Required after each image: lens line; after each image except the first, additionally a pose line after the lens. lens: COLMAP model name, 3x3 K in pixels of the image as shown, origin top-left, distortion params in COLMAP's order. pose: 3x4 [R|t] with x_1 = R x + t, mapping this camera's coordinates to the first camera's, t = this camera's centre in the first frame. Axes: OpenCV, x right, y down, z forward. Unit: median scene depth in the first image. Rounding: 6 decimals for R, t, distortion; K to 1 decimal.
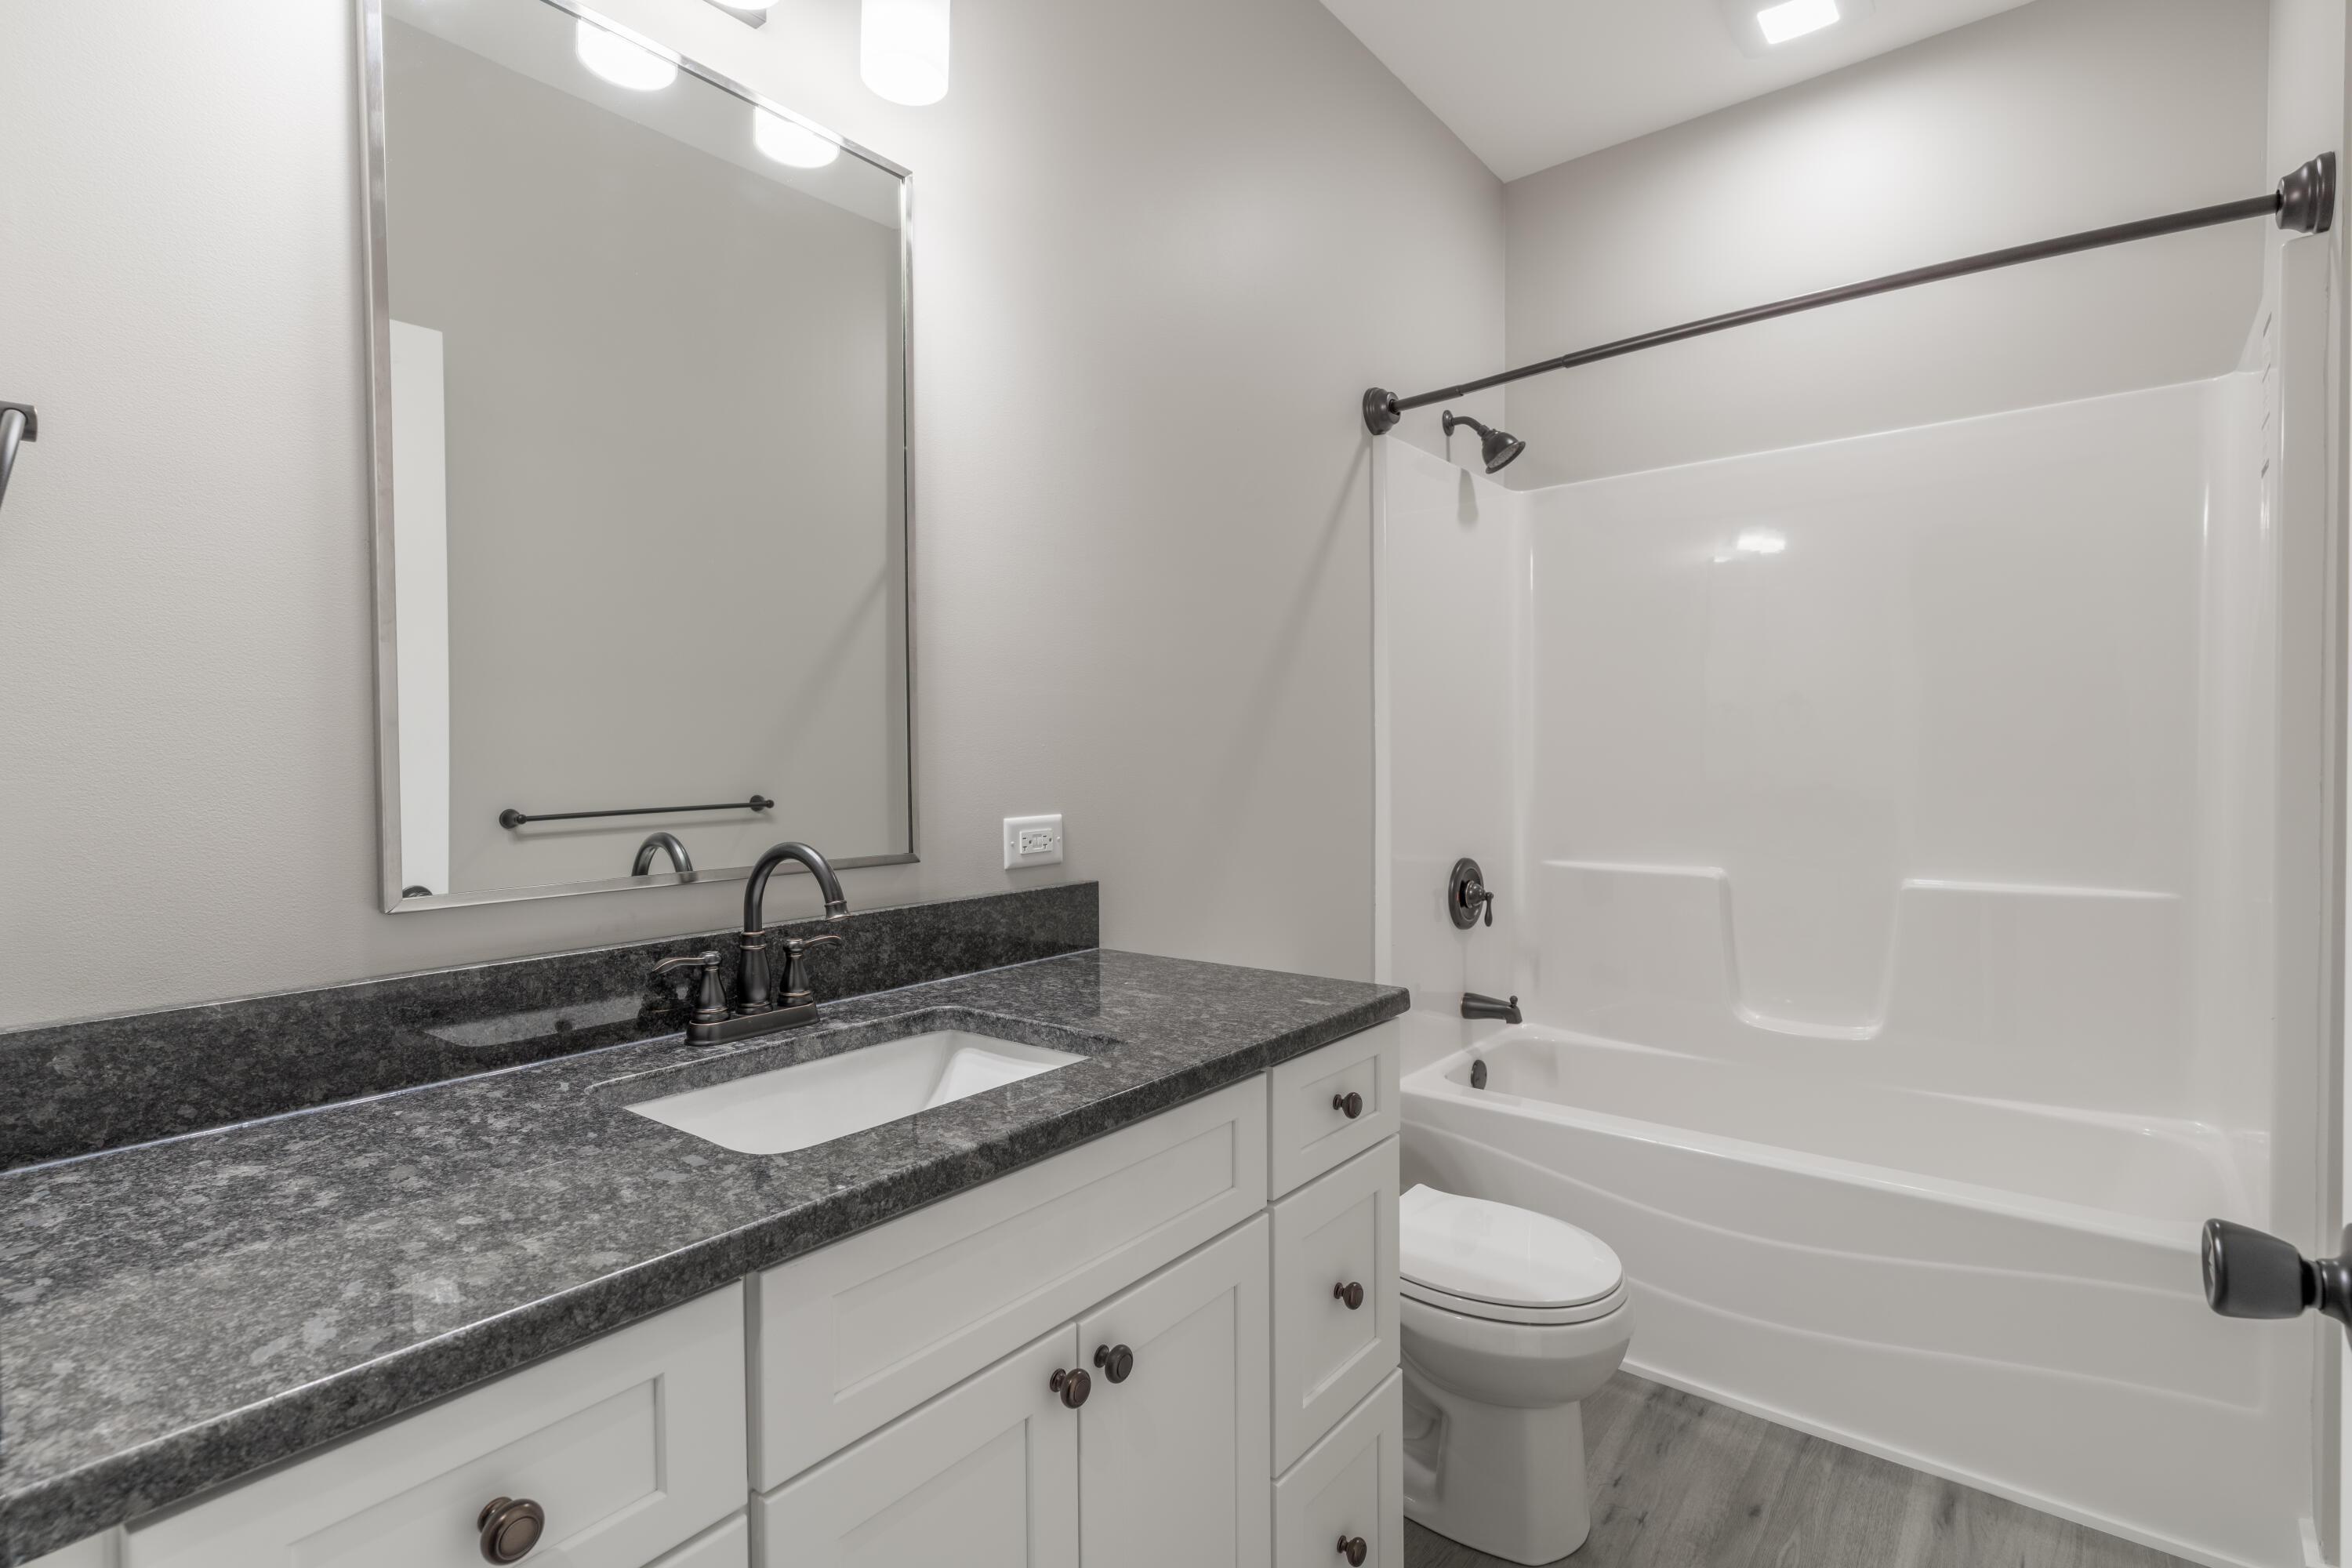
lens RADIAL K [[1116.0, 0, 1178.0], [0, 1116.0, 783.4], [0, 0, 1]] dist [0.000708, 0.000326]
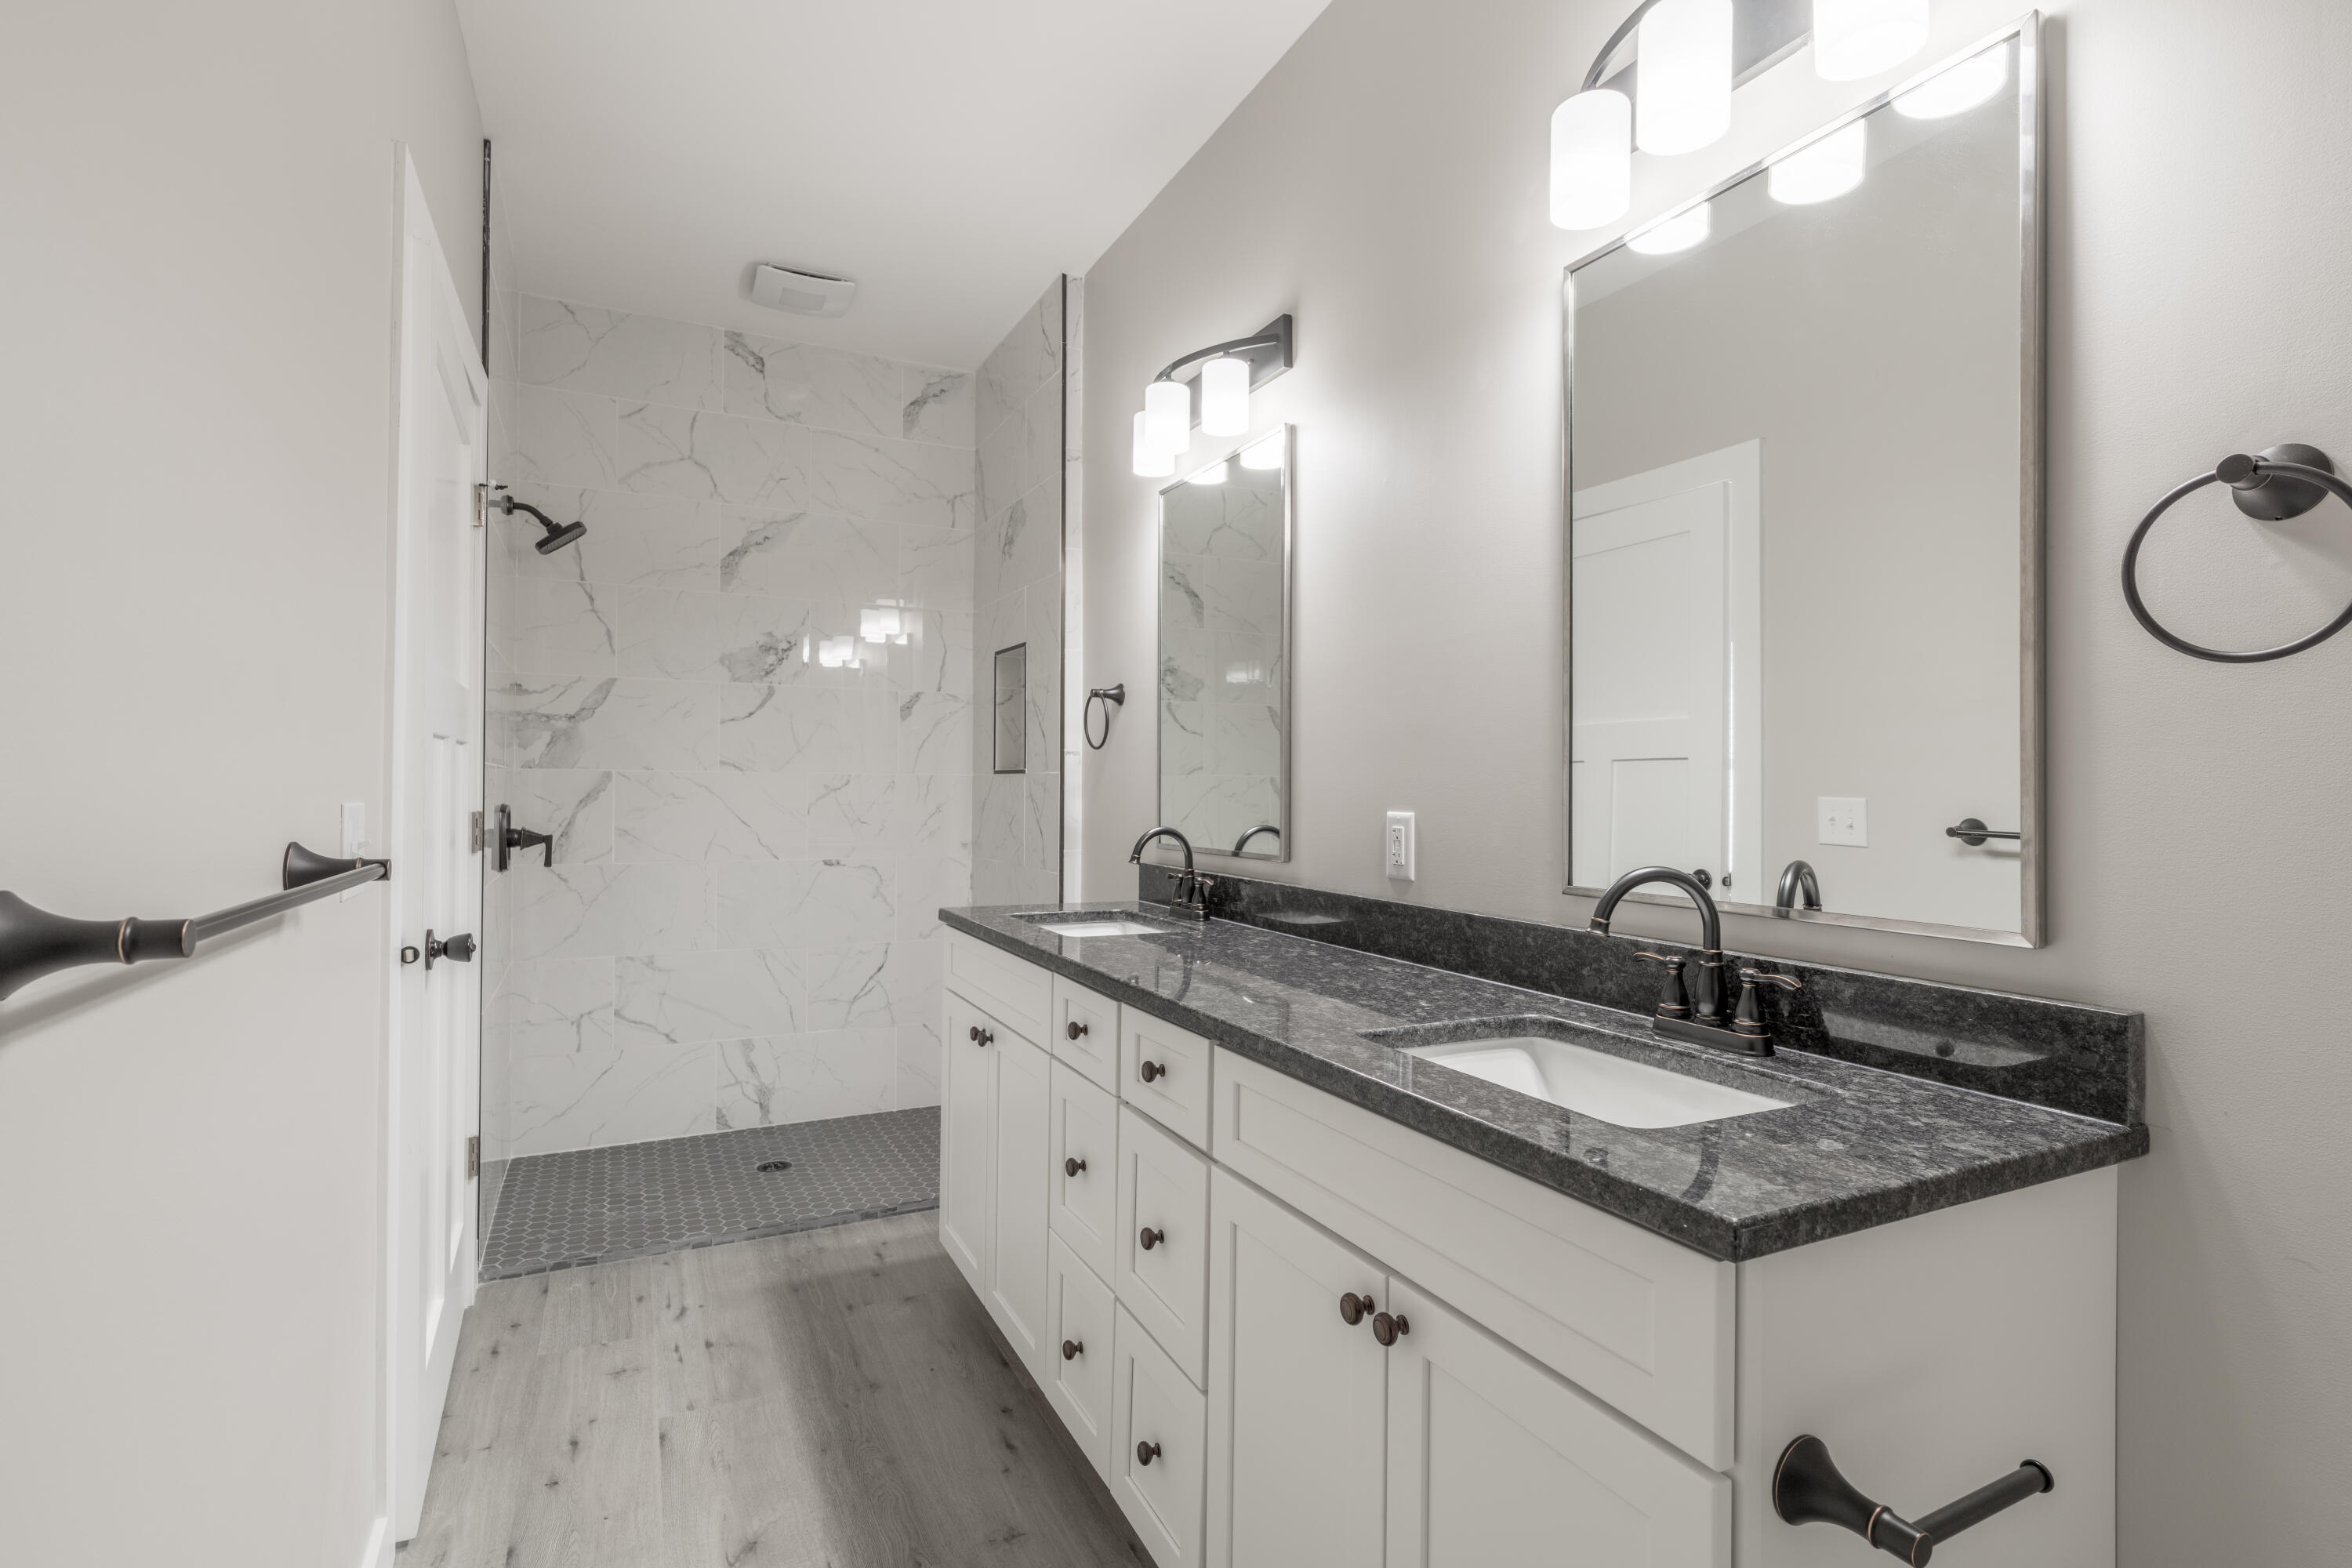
lens RADIAL K [[1116.0, 0, 1178.0], [0, 1116.0, 783.4], [0, 0, 1]] dist [0.000708, 0.000326]
pose [[-0.408084, -0.000598, -0.912944, 0.835677], [-0.016973, 0.999832, 0.006932, -0.030401], [0.912786, 0.018324, -0.408026, 0.970617]]
